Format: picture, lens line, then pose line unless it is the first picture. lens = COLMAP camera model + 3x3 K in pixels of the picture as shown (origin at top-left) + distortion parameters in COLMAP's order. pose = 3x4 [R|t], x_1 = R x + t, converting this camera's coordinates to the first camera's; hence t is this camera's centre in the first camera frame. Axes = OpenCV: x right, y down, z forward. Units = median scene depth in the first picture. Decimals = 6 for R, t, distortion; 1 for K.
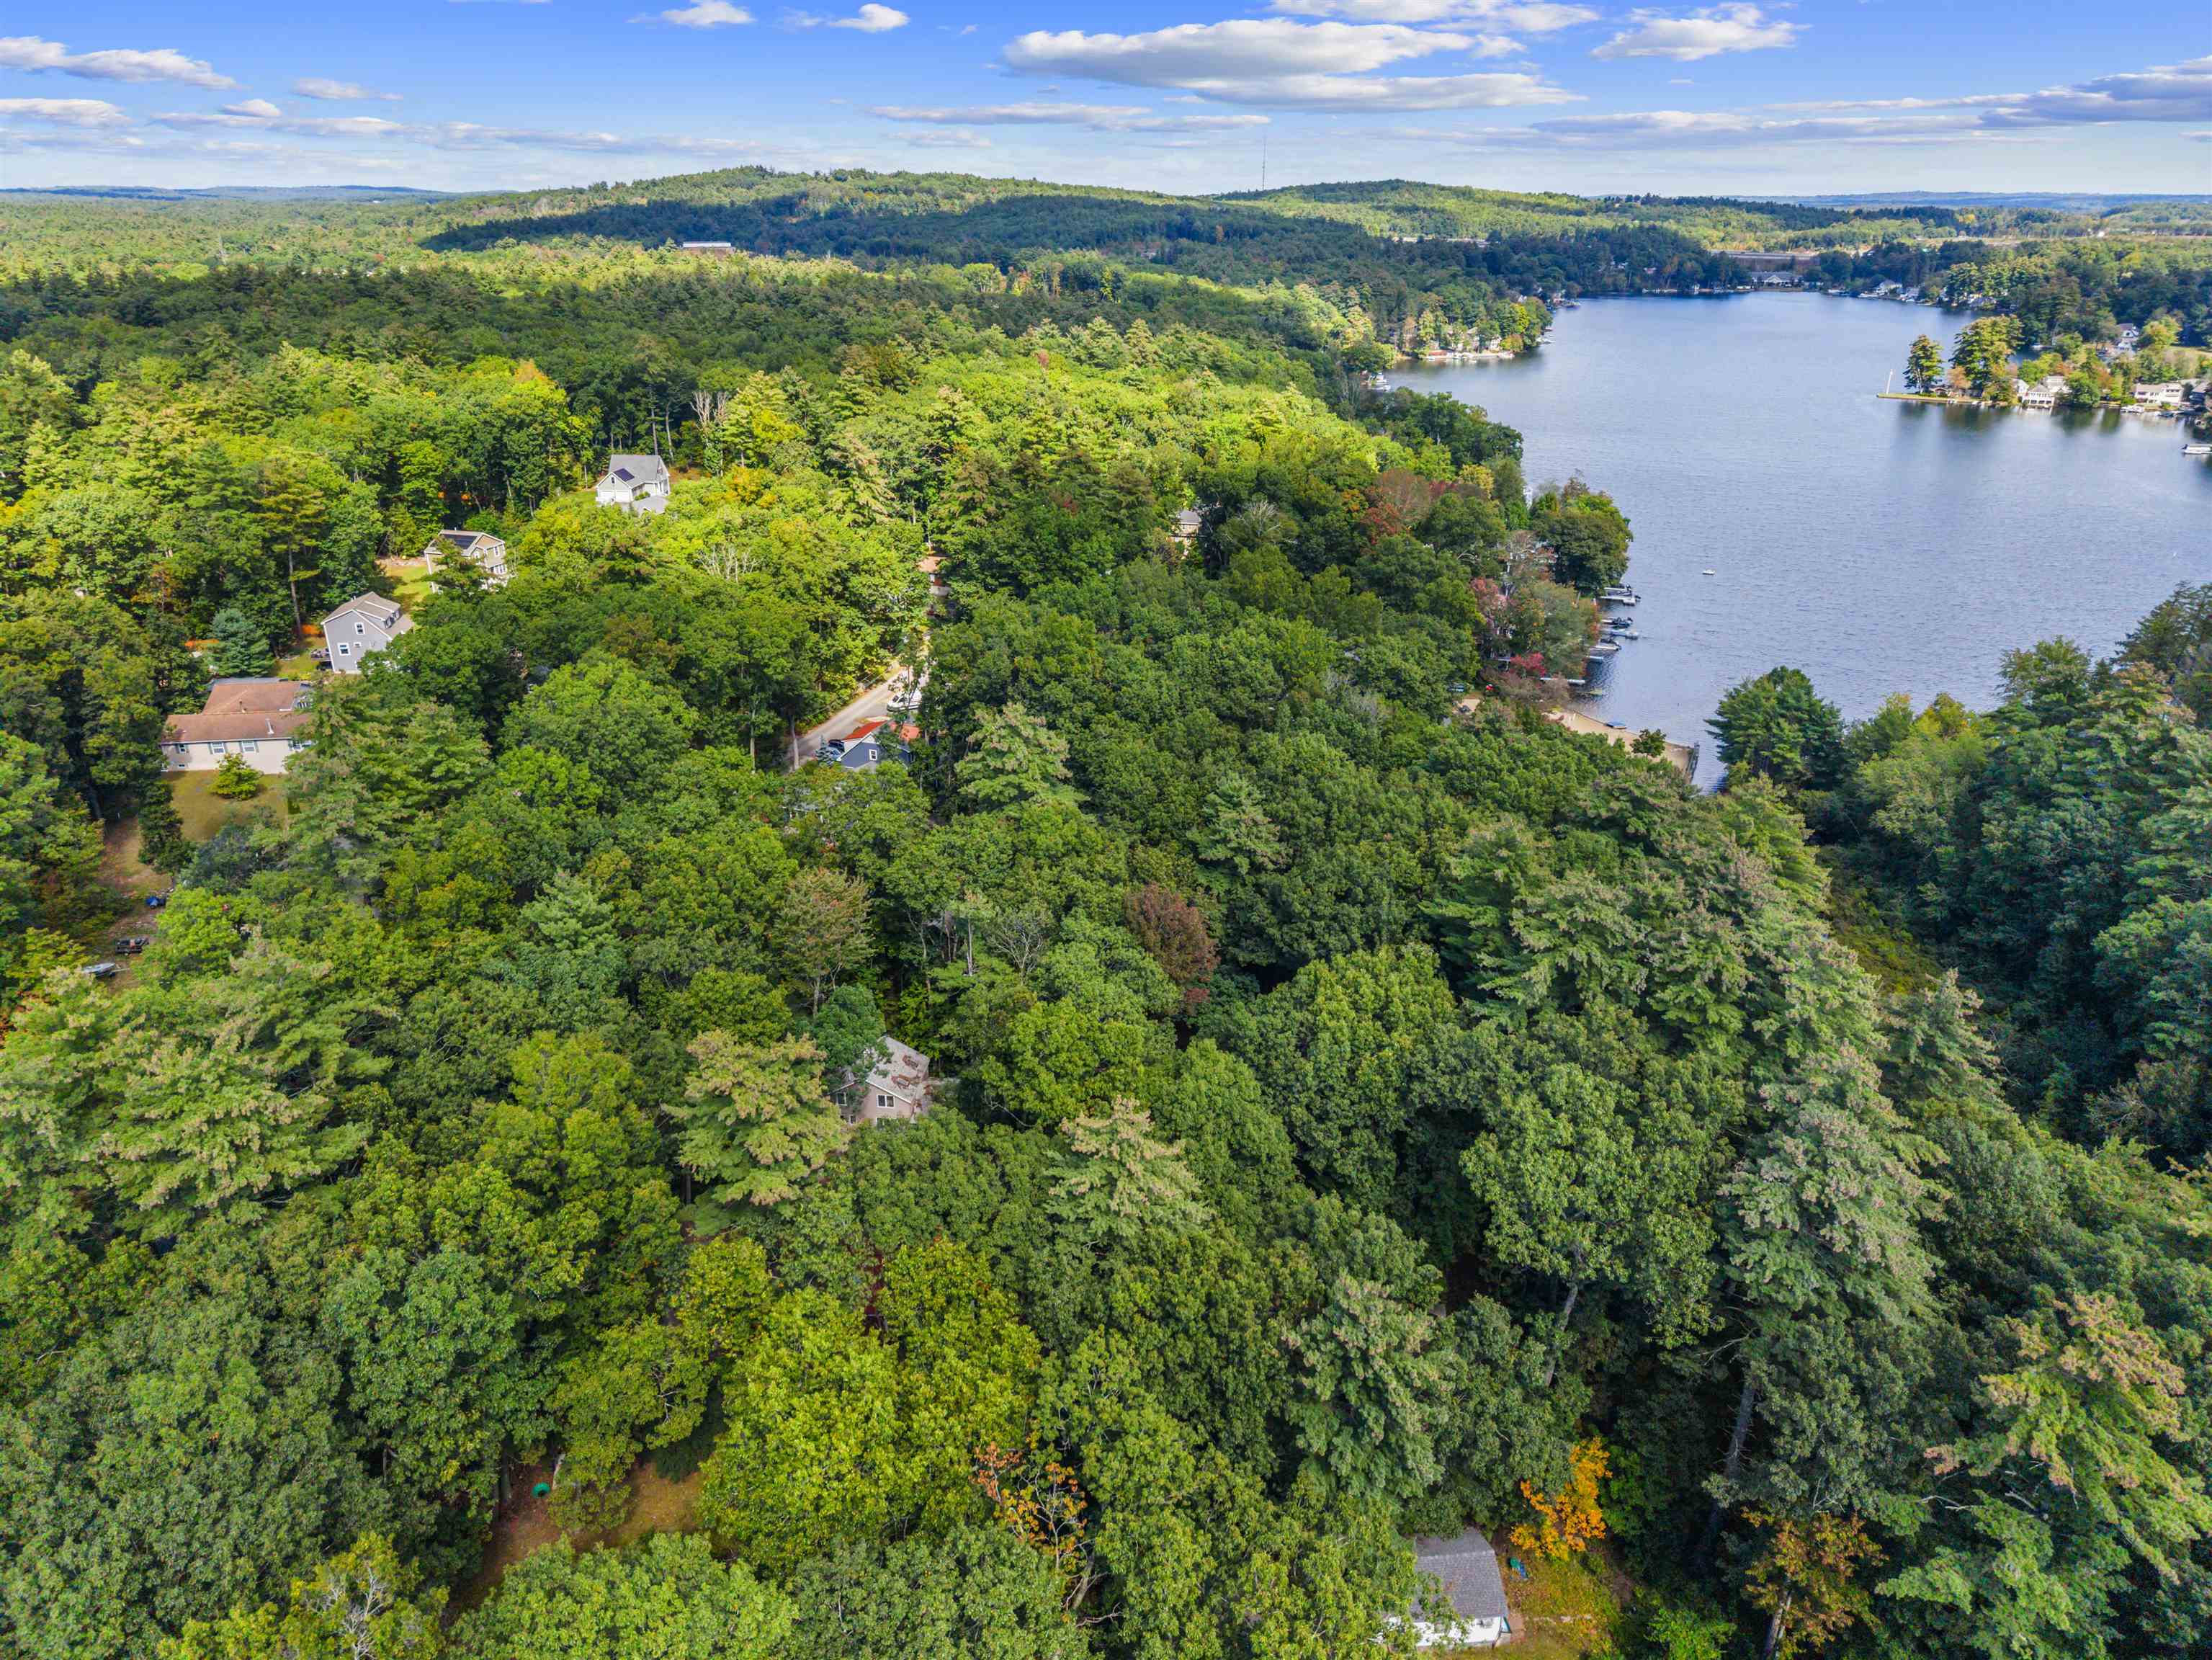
lens RADIAL K [[1483.1, 0, 1116.4], [0, 1483.1, 865.7], [0, 0, 1]] dist [0.020205, -0.023597]
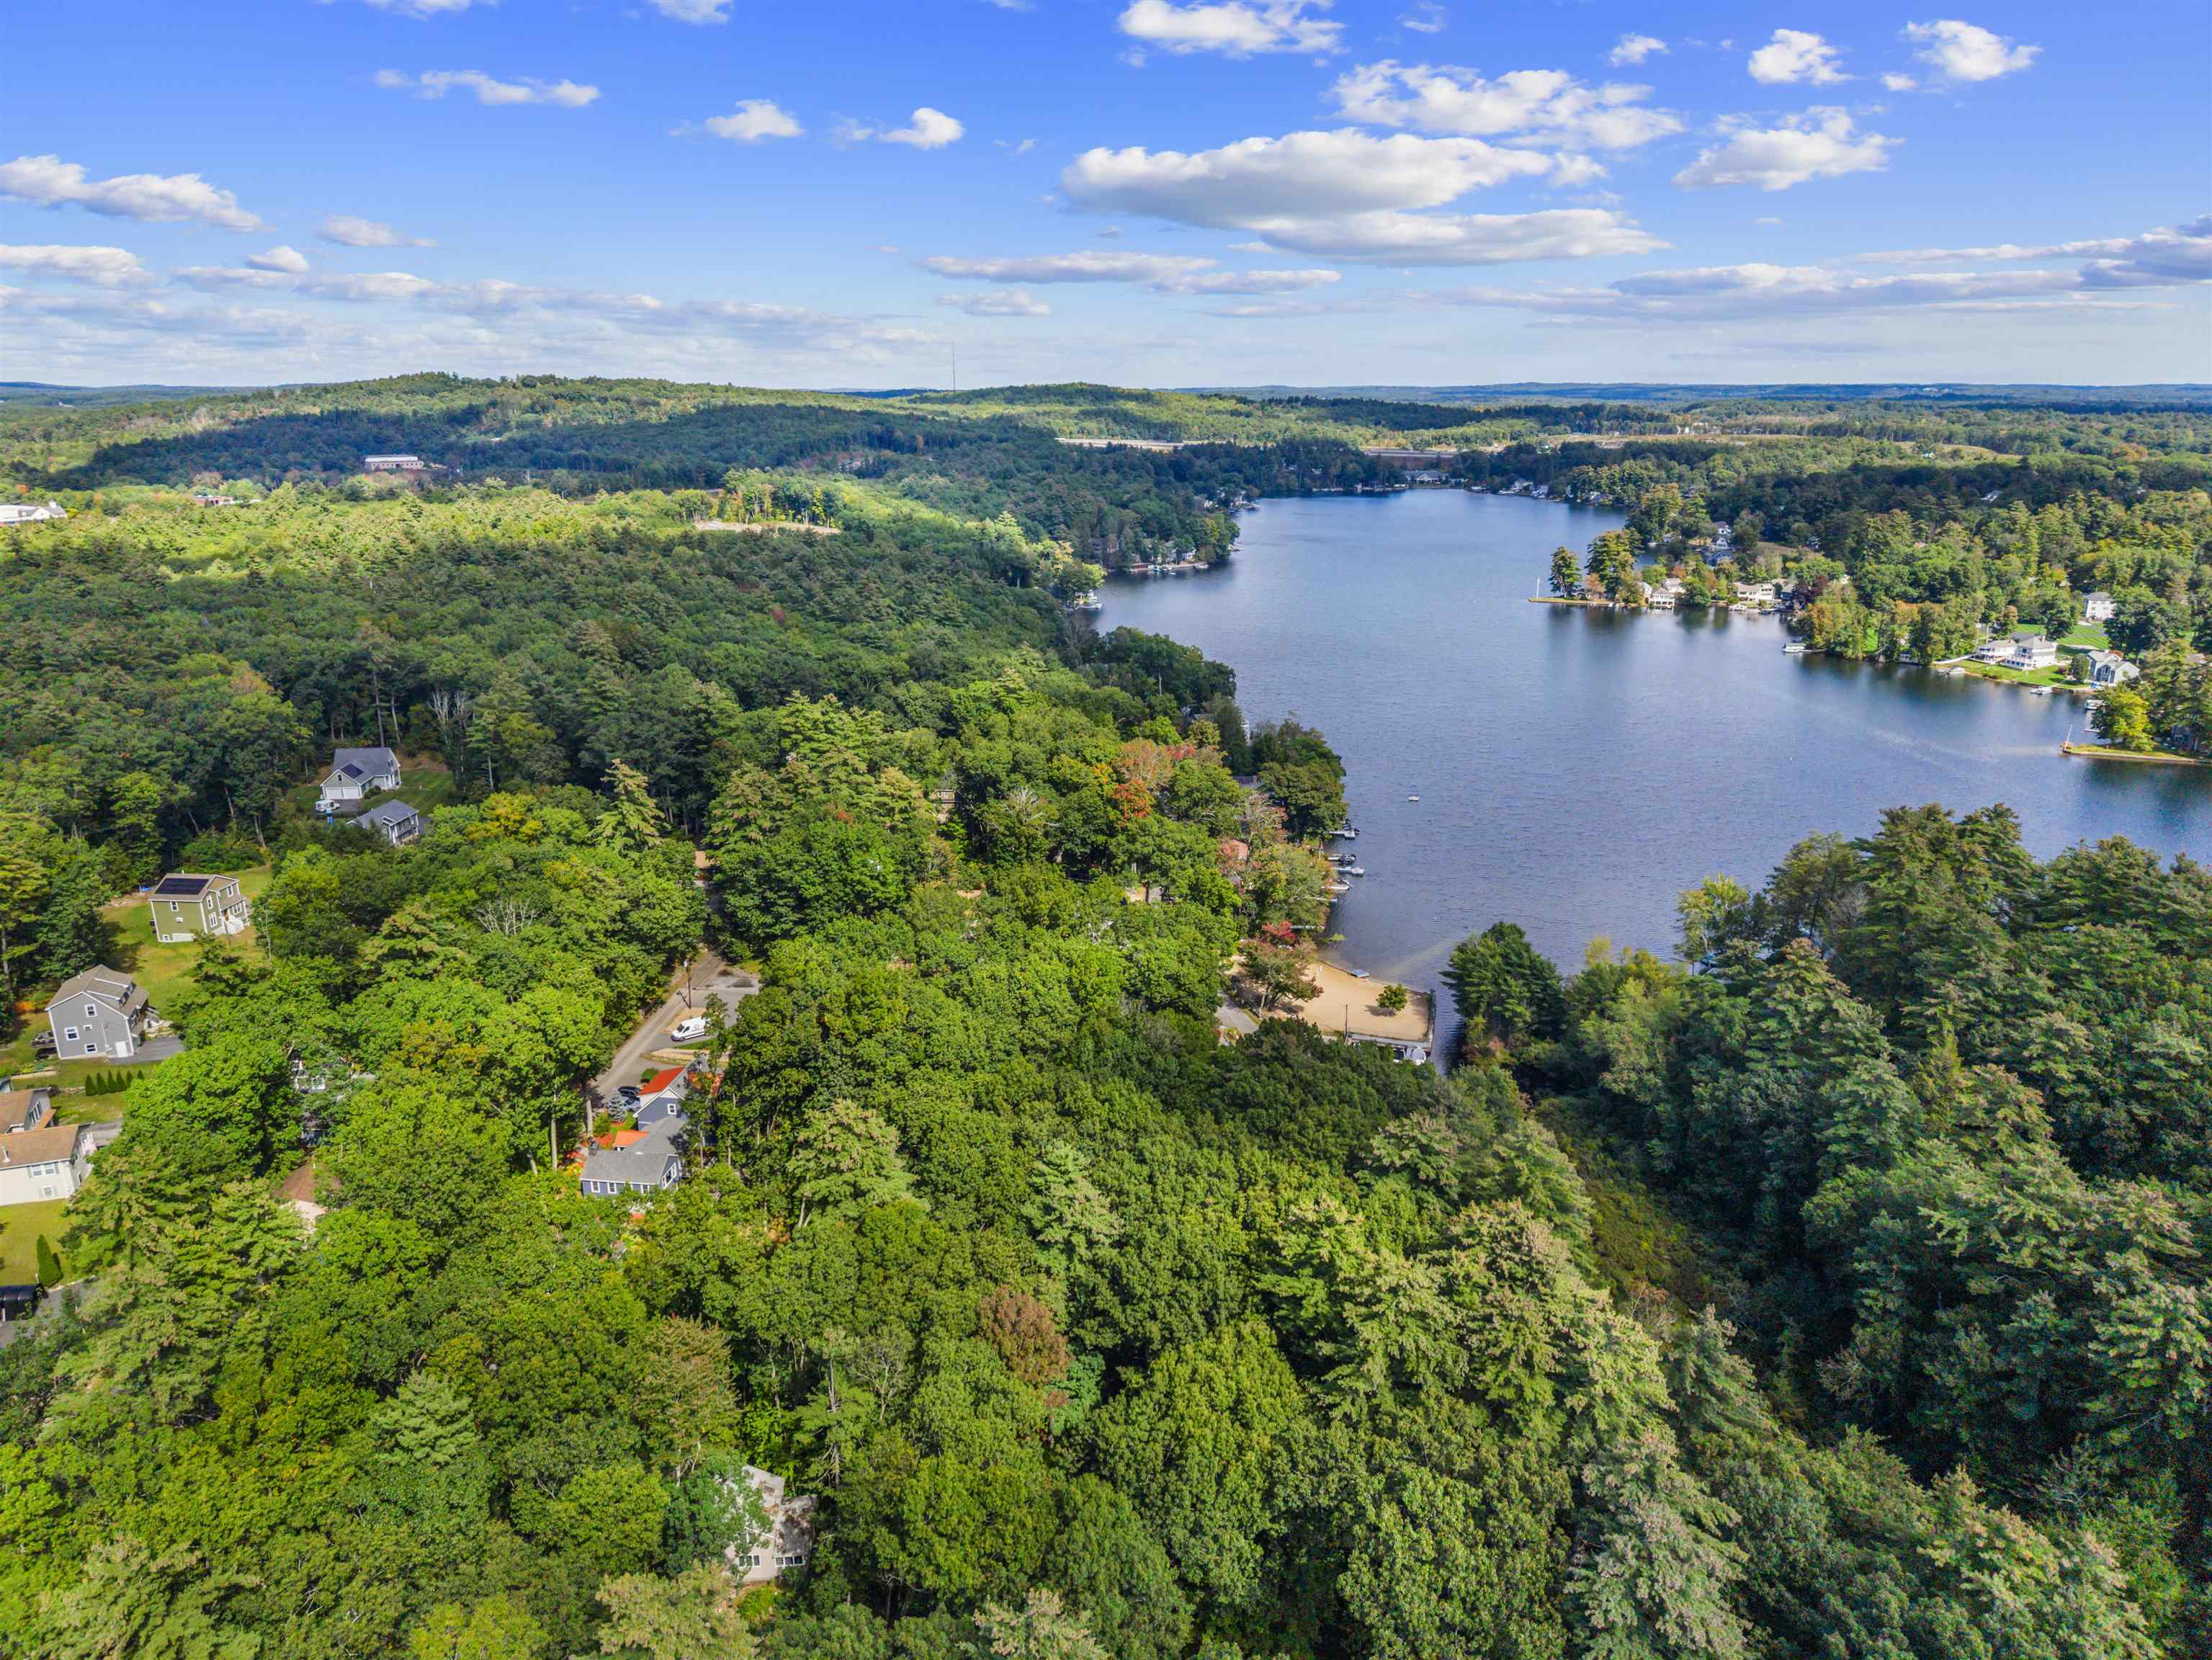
lens RADIAL K [[1483.1, 0, 1129.4], [0, 1483.1, 862.7], [0, 0, 1]] dist [0.020205, -0.023597]
pose [[0.979727, -0.056138, 0.192313, -0.049107], [0.078507, 0.990744, -0.110741, -0.108991], [-0.184316, 0.123594, 0.975065, -0.049014]]
